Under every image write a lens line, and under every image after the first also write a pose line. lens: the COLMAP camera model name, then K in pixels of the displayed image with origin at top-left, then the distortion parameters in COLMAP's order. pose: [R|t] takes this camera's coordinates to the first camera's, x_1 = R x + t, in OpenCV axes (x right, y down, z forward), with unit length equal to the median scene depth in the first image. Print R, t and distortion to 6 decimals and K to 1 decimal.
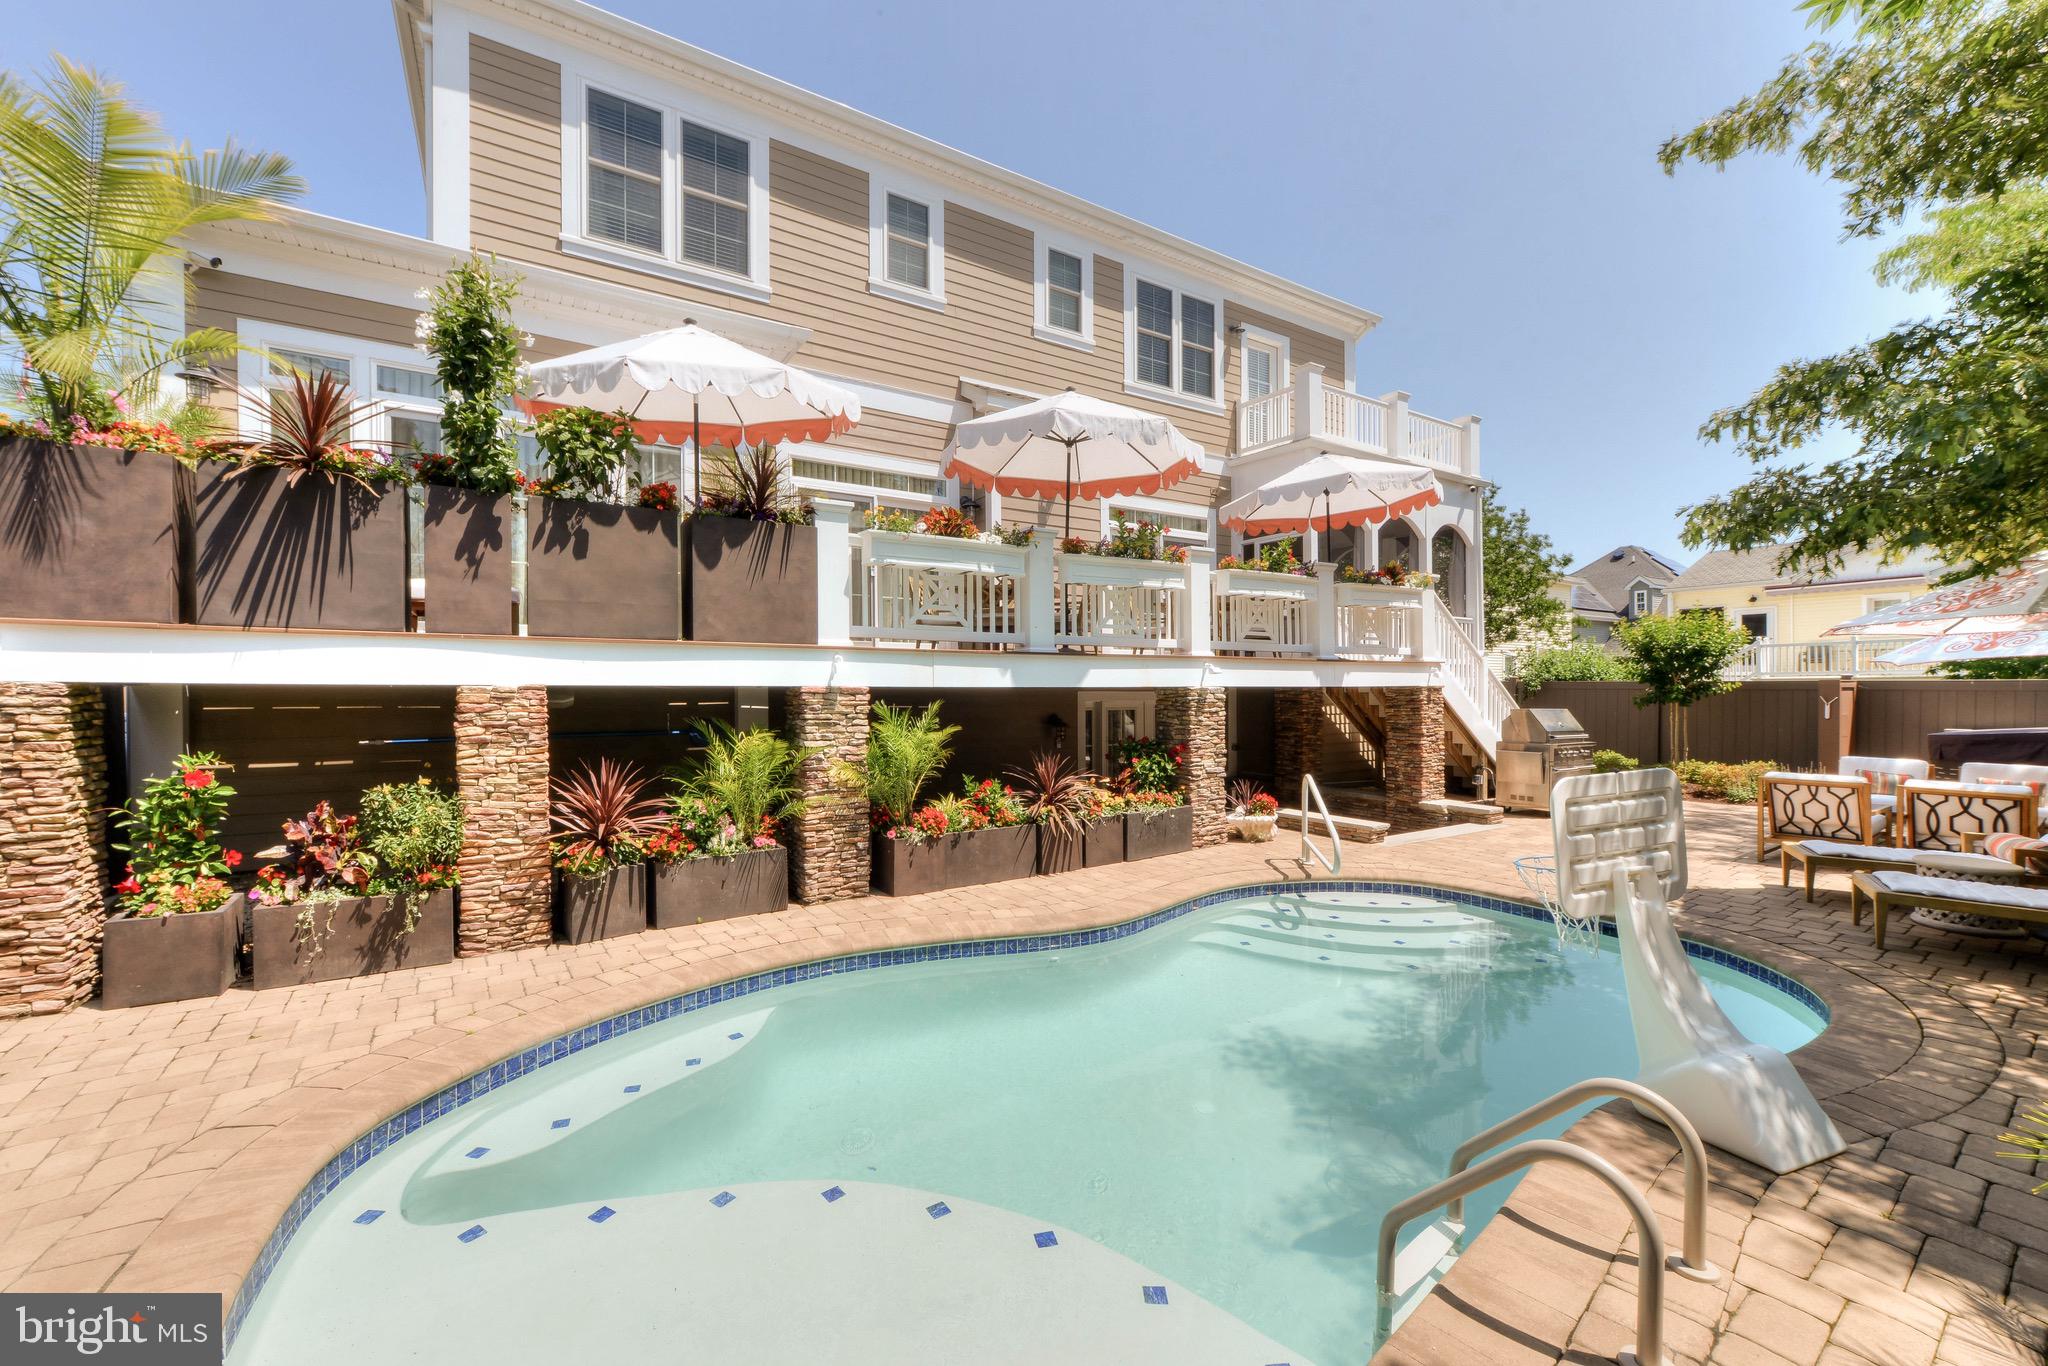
lens RADIAL K [[783.6, 0, 1024.2], [0, 783.6, 700.7], [0, 0, 1]] dist [0.000497, -0.000387]
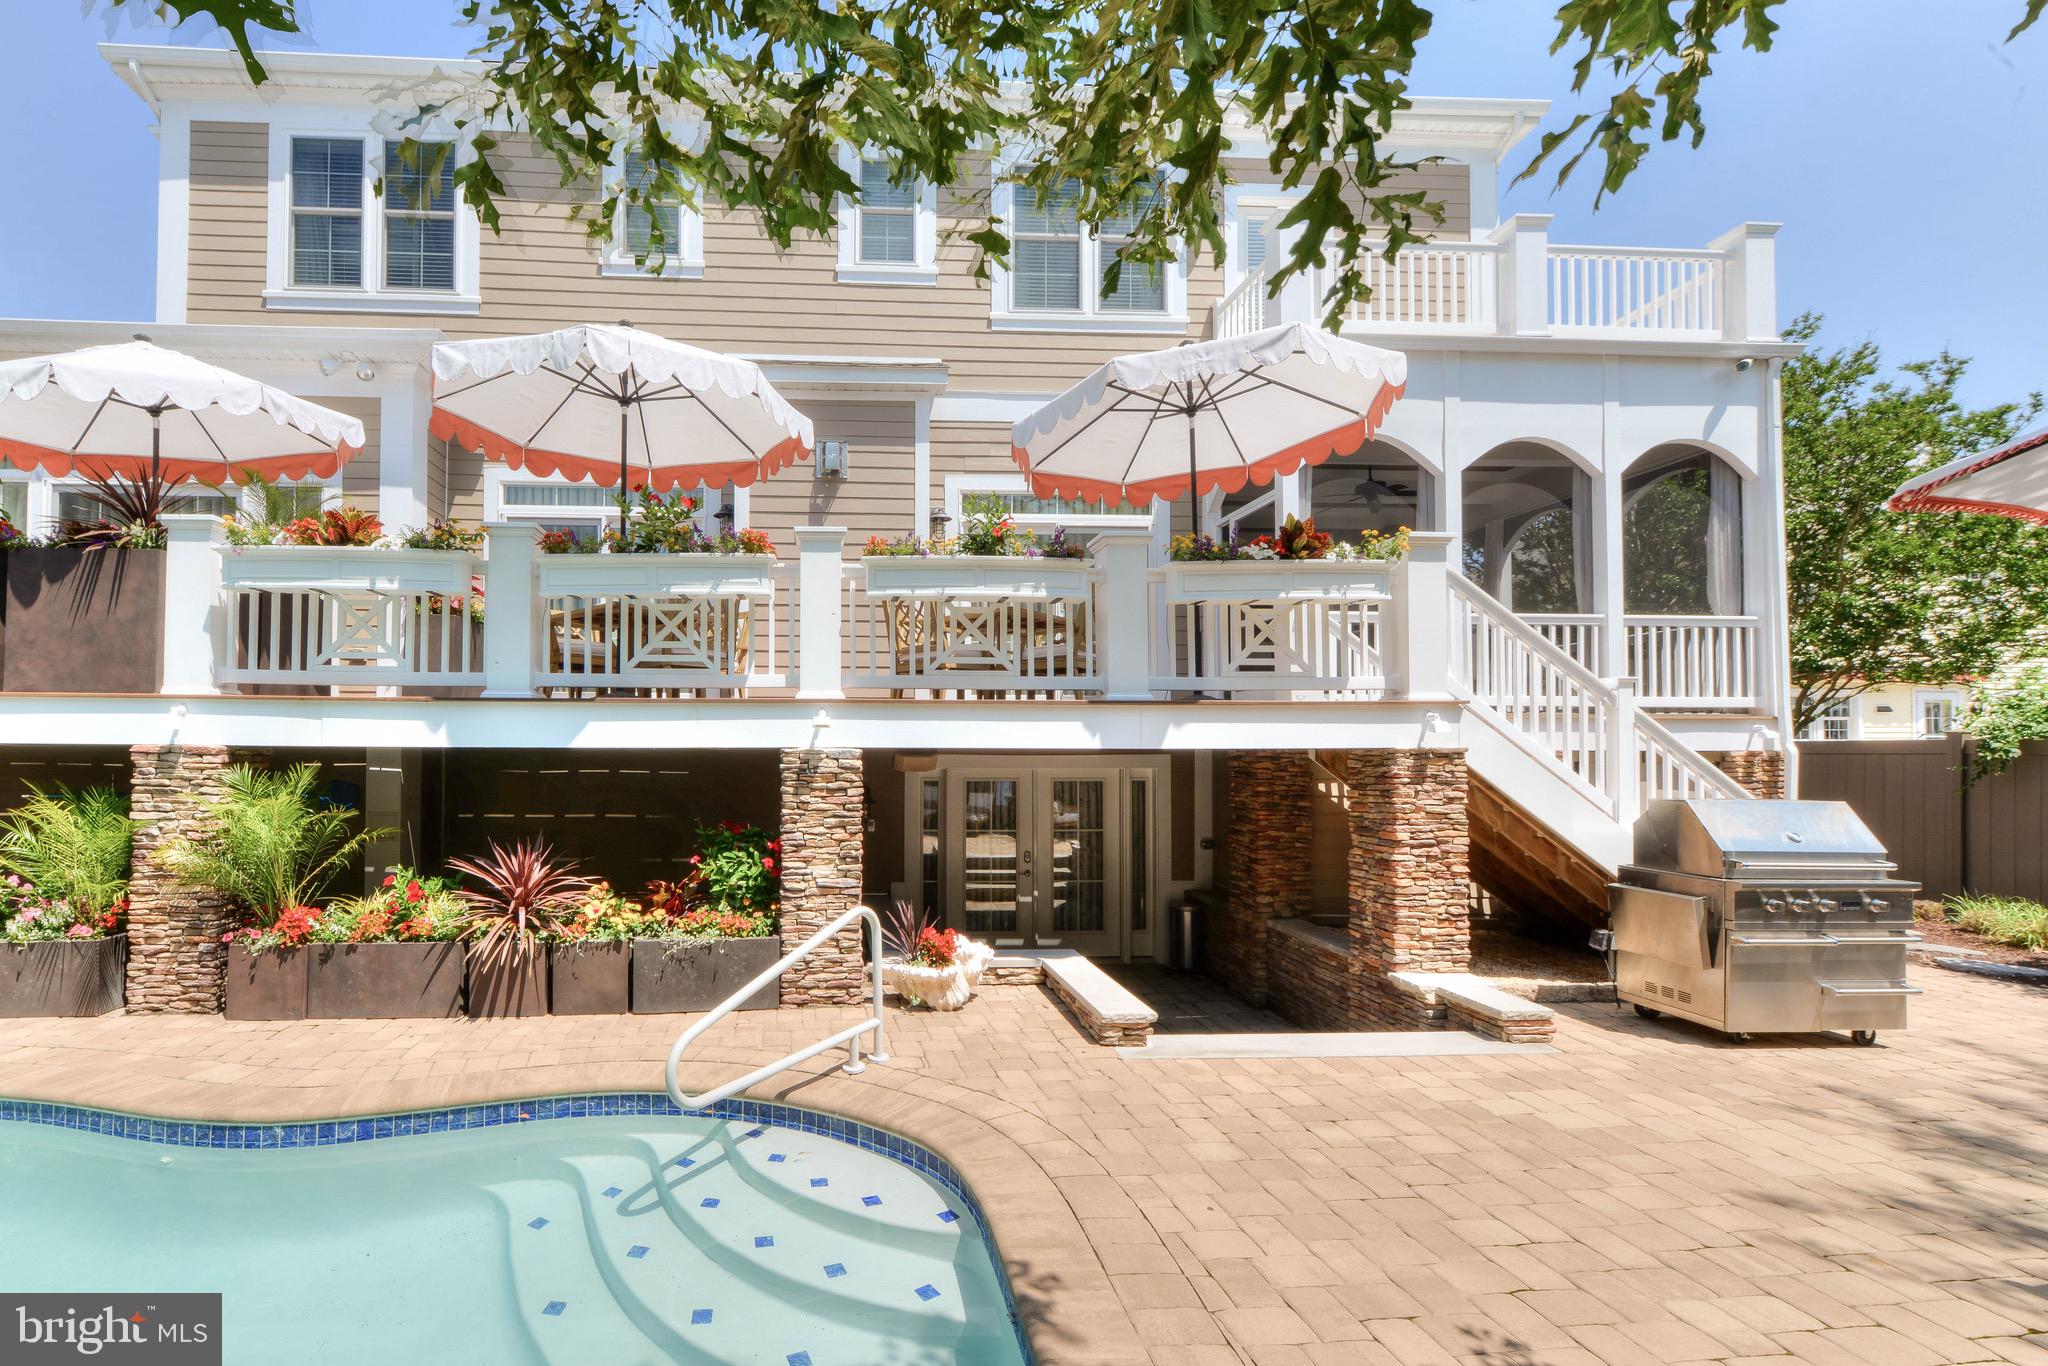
lens RADIAL K [[833.3, 0, 1002.5], [0, 833.3, 735.6], [0, 0, 1]] dist [0.001350, 0.000619]
pose [[0.876708, -0.000738, -0.481023, 0.746425], [-0.012511, 0.999626, -0.024336, -0.014554], [0.480861, 0.027354, 0.876370, 0.535279]]
